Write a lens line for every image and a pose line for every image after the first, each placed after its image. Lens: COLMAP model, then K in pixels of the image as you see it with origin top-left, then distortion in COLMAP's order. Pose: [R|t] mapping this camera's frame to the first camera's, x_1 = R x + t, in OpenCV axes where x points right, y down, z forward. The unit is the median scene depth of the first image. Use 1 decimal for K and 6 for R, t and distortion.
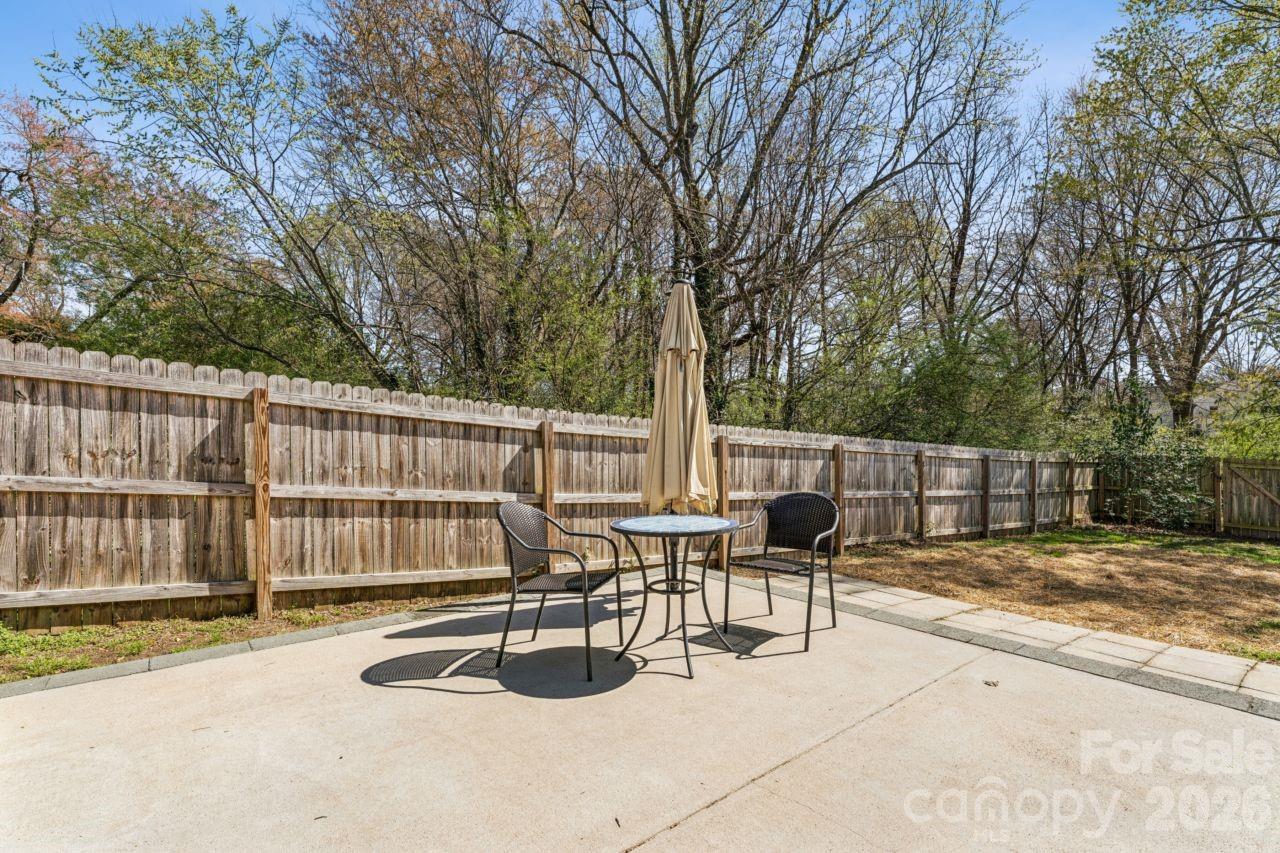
lens RADIAL K [[585.6, 0, 637.5], [0, 585.6, 435.2], [0, 0, 1]] dist [0.001488, 0.000168]
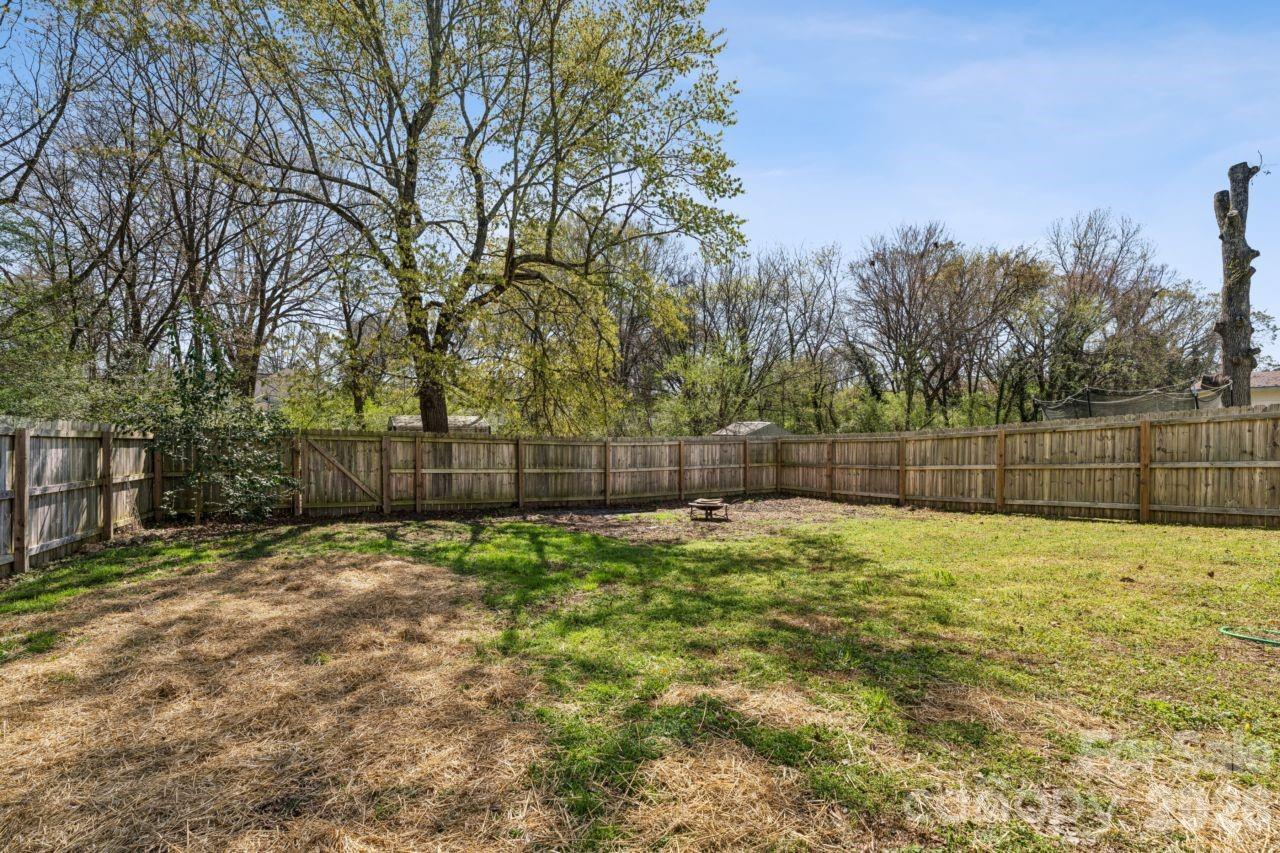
lens RADIAL K [[585.6, 0, 637.5], [0, 585.6, 435.2], [0, 0, 1]] dist [0.001488, 0.000168]
pose [[0.220018, -0.013585, 0.975401, 0.669922], [-0.009980, 0.999819, 0.016176, 0.071810], [-0.975445, -0.013294, 0.219842, 0.821630]]
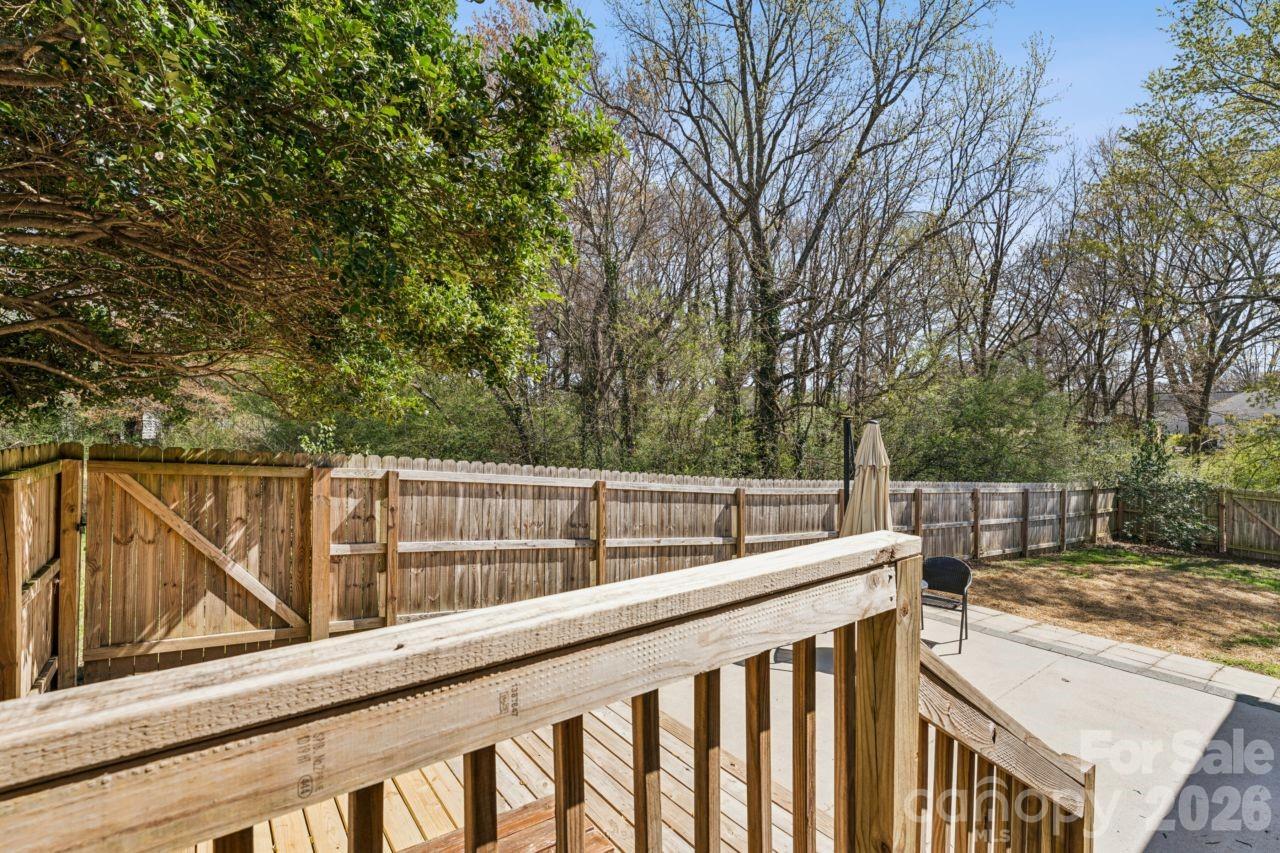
lens RADIAL K [[579.9, 0, 640.3], [0, 579.9, 420.8], [0, 0, 1]] dist [0.001004, 0.000219]
pose [[0.999662, 0.018073, -0.018699, -0.380308], [-0.018122, 0.999833, -0.002444, -0.182537], [0.018651, 0.002782, 0.999822, -0.451064]]
